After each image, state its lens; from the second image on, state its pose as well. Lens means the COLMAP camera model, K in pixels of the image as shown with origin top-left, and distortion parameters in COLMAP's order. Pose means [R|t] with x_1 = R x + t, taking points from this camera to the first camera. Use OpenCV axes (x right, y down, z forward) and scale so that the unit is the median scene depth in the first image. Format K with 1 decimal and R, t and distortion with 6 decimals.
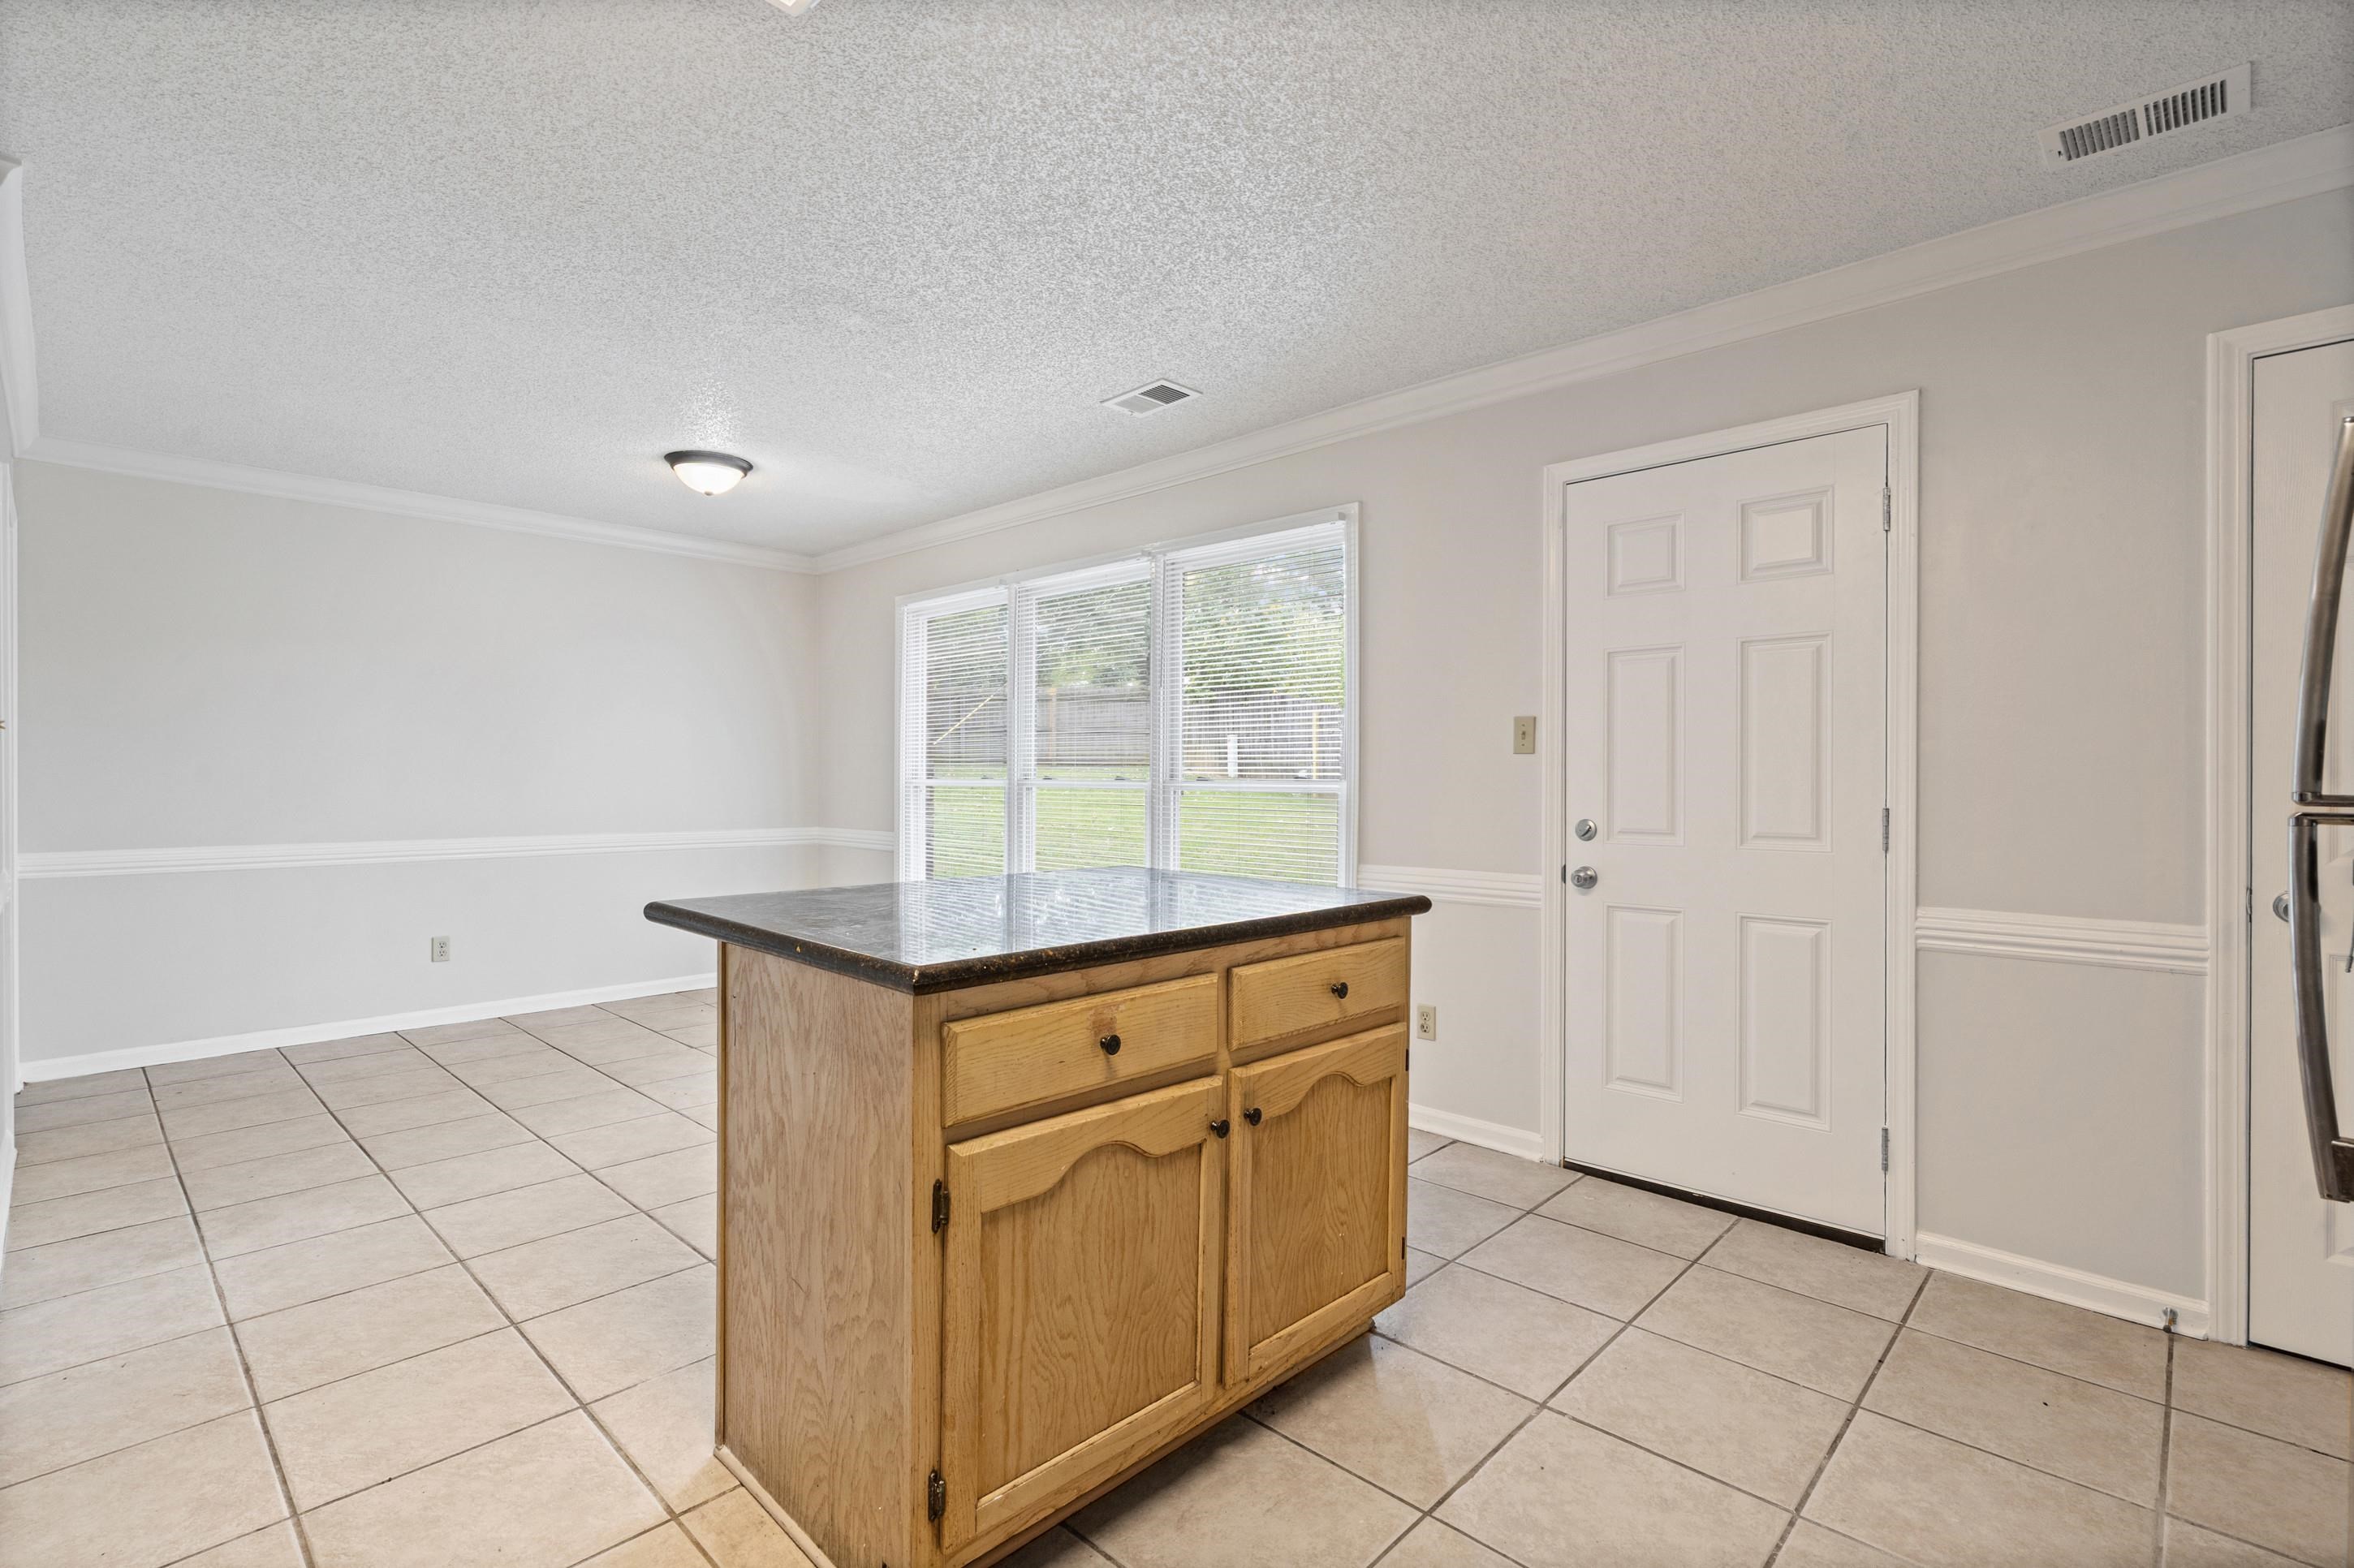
lens RADIAL K [[1078.2, 0, 1184.4], [0, 1078.2, 788.0], [0, 0, 1]] dist [-0.000588, -0.000385]
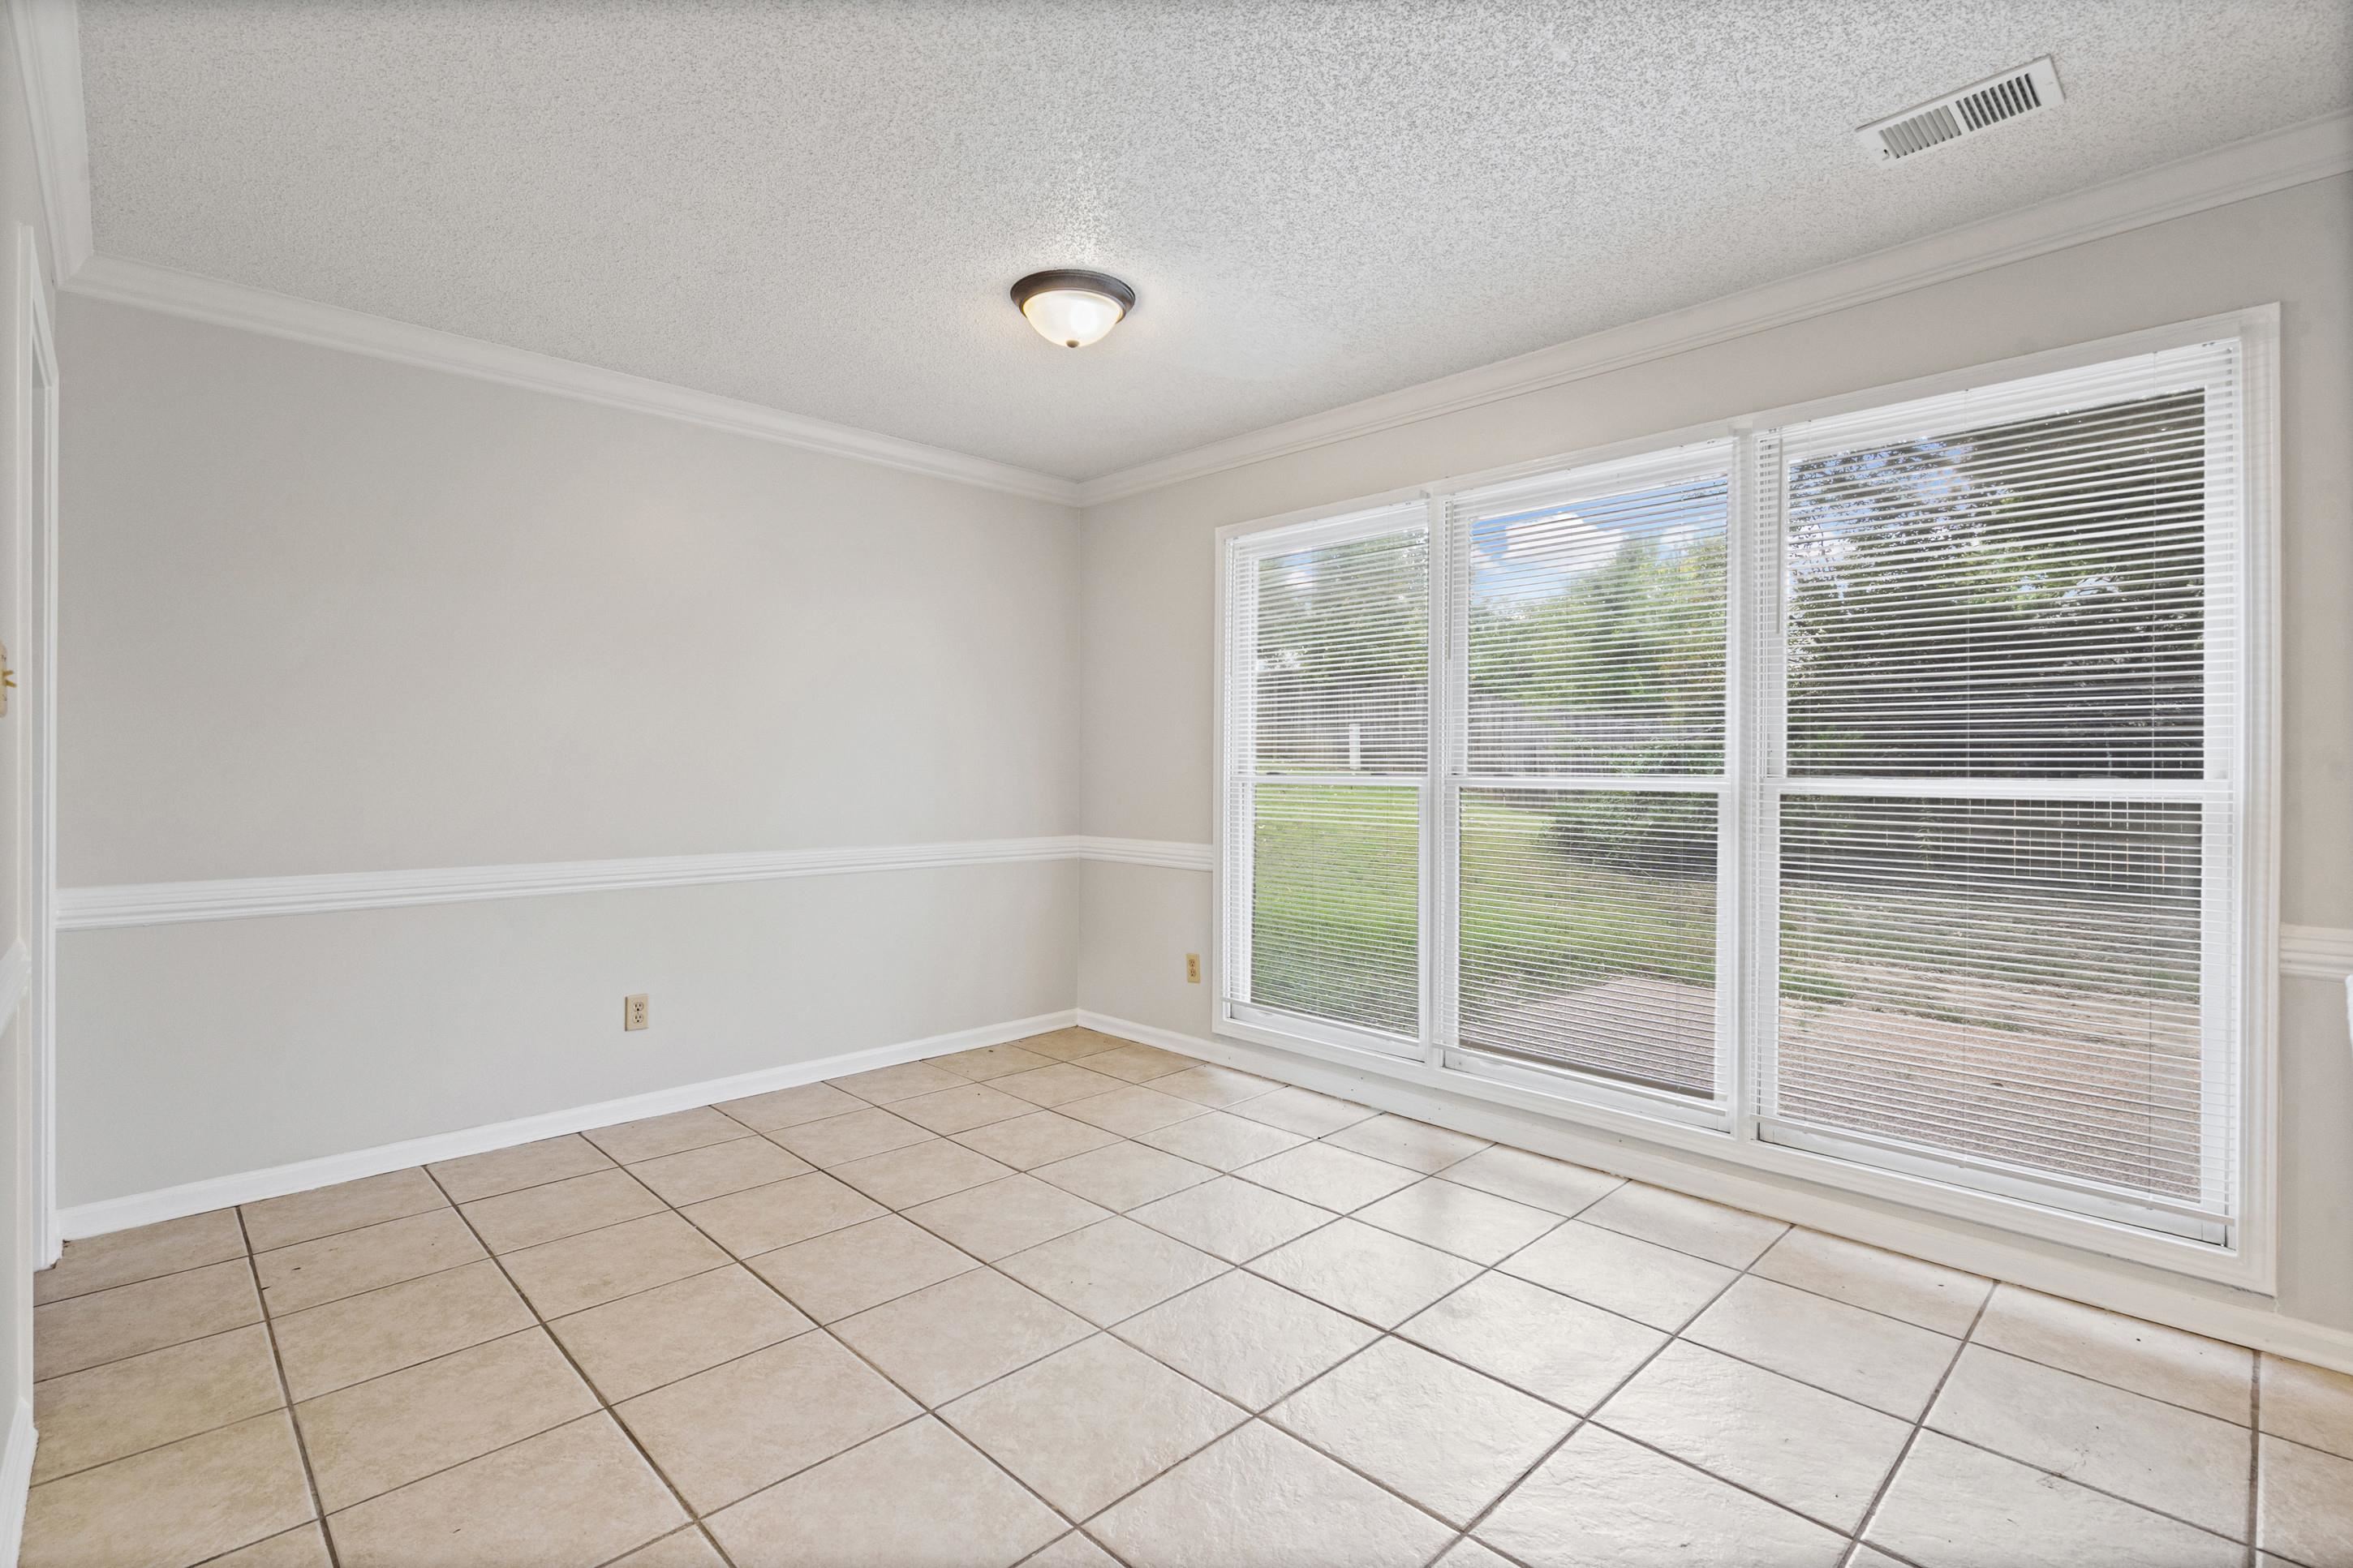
lens RADIAL K [[1077.7, 0, 1167.7], [0, 1077.7, 772.1], [0, 0, 1]] dist [-0.000588, -0.000385]
pose [[0.999712, -0.001970, -0.023933, -0.163776], [0.001739, 0.999952, -0.009668, -0.000867], [0.023951, 0.009624, 0.999667, 0.150856]]
